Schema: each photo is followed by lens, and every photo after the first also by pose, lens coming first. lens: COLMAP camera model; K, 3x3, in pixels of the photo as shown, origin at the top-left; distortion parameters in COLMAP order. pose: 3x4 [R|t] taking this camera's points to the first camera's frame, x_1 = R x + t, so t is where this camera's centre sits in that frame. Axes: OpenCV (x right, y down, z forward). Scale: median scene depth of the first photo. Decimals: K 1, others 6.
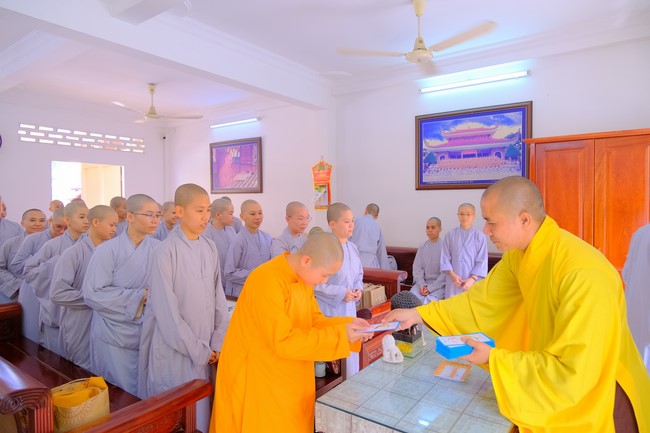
lens RADIAL K [[402.9, 0, 326.9], [0, 402.9, 216.6], [0, 0, 1]] dist [-0.023928, 0.007443]
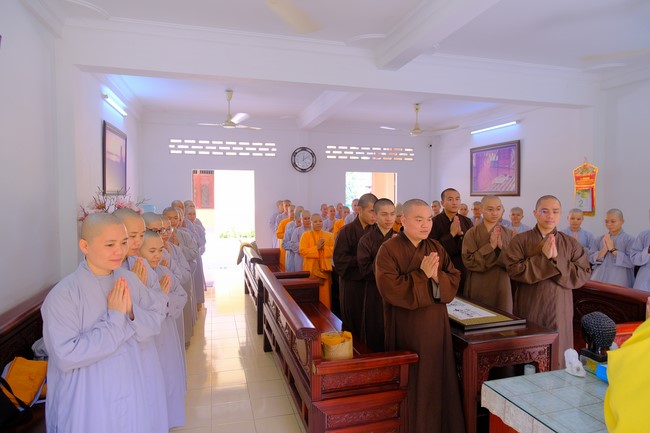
lens RADIAL K [[402.9, 0, 327.1], [0, 402.9, 214.3], [0, 0, 1]] dist [-0.023928, 0.007443]
pose [[0.784367, 0.024788, -0.619802, 0.109796], [-0.018448, 0.999691, 0.016636, -0.029497], [0.620023, -0.001615, 0.784582, -0.098789]]
